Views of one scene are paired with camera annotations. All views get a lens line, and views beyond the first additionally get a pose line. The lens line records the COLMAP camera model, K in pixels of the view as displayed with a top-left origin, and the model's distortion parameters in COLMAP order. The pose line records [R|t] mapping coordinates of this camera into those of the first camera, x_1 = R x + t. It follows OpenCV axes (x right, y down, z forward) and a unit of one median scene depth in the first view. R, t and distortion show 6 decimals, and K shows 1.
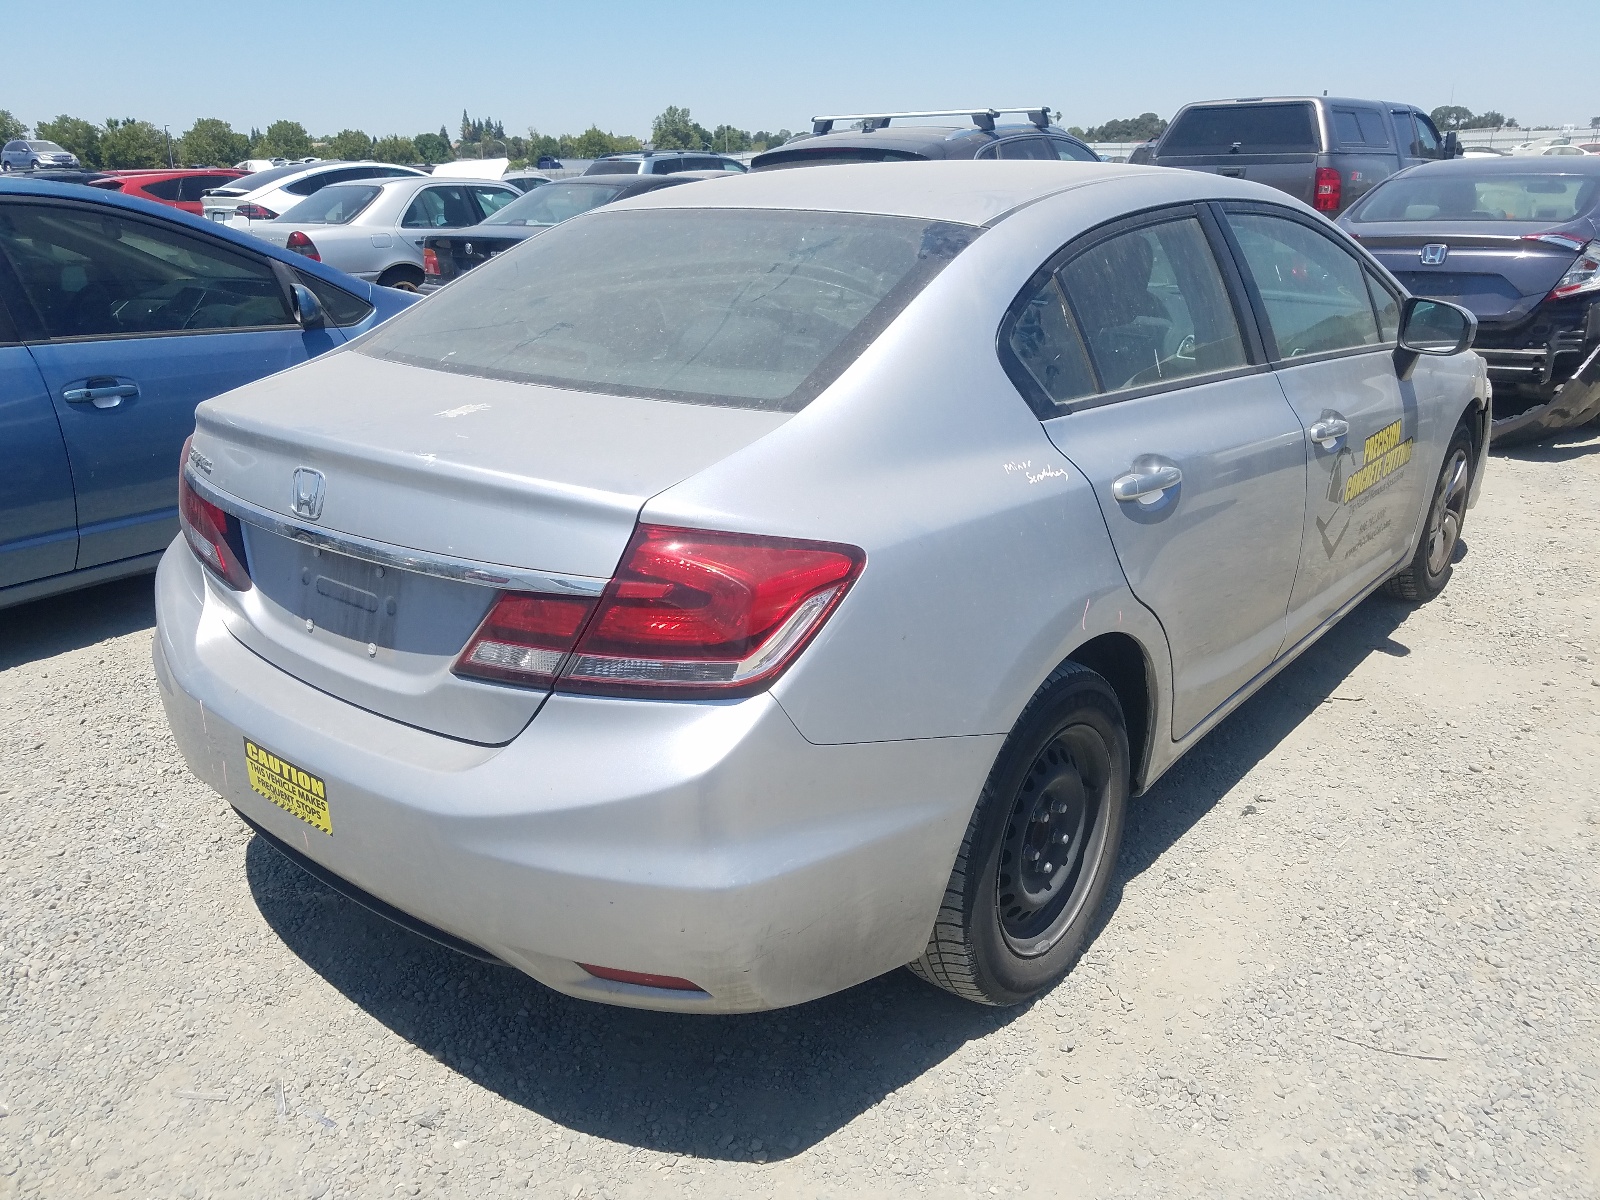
lens RADIAL K [[1272.6, 0, 786.7], [0, 1272.6, 599.5], [0, 0, 1]] dist [-0.009844, -0.003359]
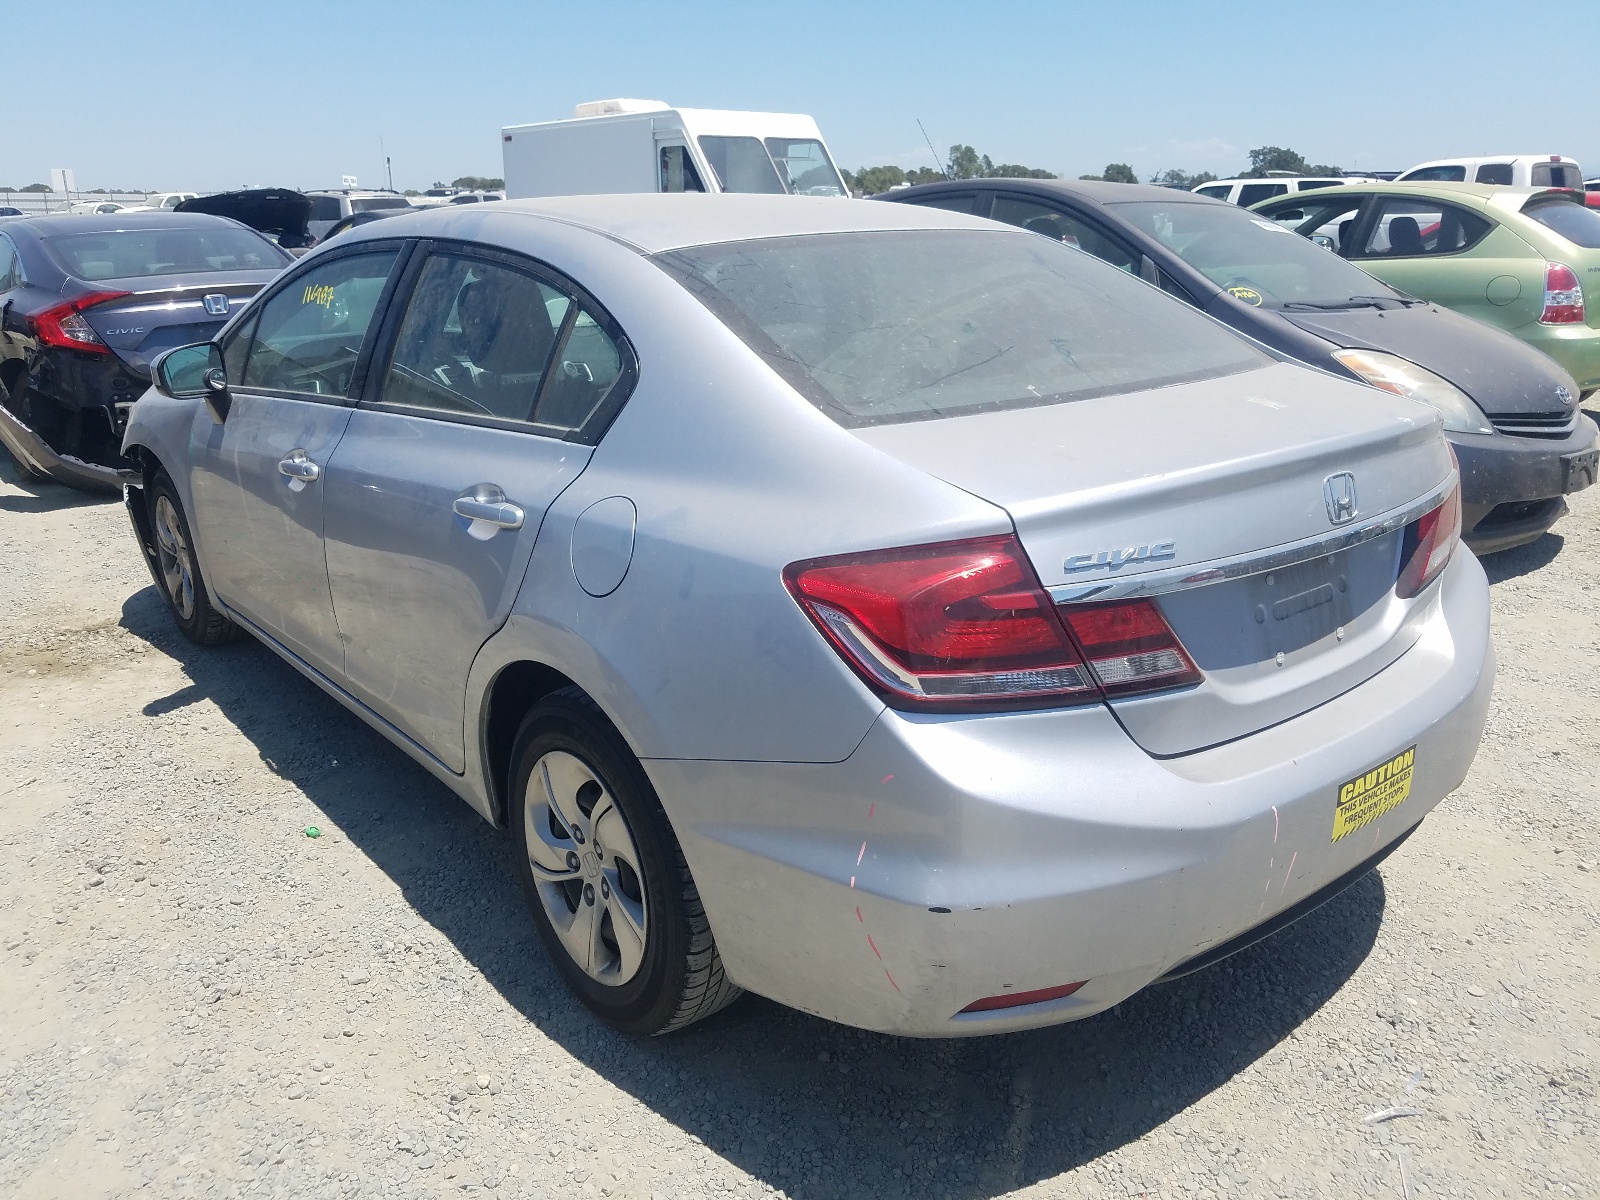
lens RADIAL K [[1272.6, 0, 786.7], [0, 1272.6, 599.5], [0, 0, 1]] dist [-0.009844, -0.003359]
pose [[0.185578, -0.280284, 0.941808, -1.245466], [0.329147, 0.920818, 0.209181, -0.317829], [-0.925863, 0.271174, 0.263138, 1.024948]]
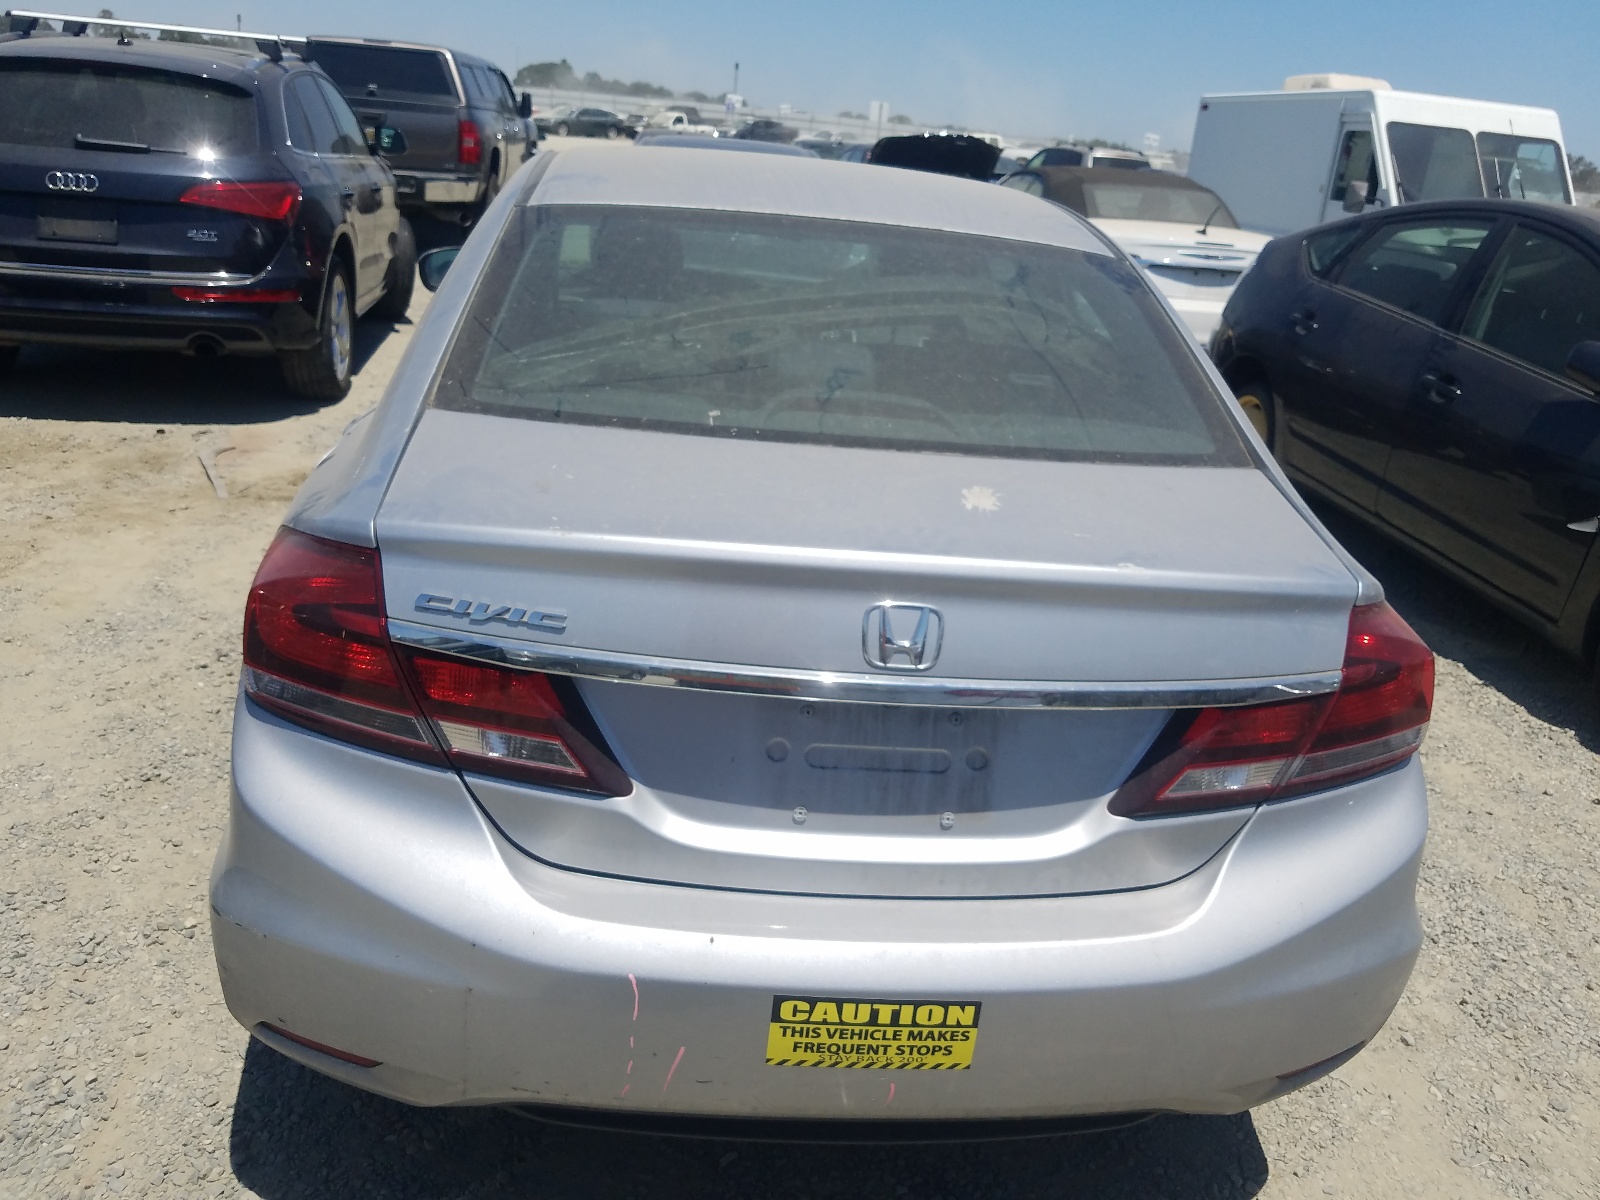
lens RADIAL K [[1272.6, 0, 786.7], [0, 1272.6, 599.5], [0, 0, 1]] dist [-0.009844, -0.003359]
pose [[0.703903, -0.169468, 0.689783, -0.815157], [0.133196, 0.985387, 0.106170, -0.168959], [-0.697696, 0.017143, 0.716189, 0.461844]]
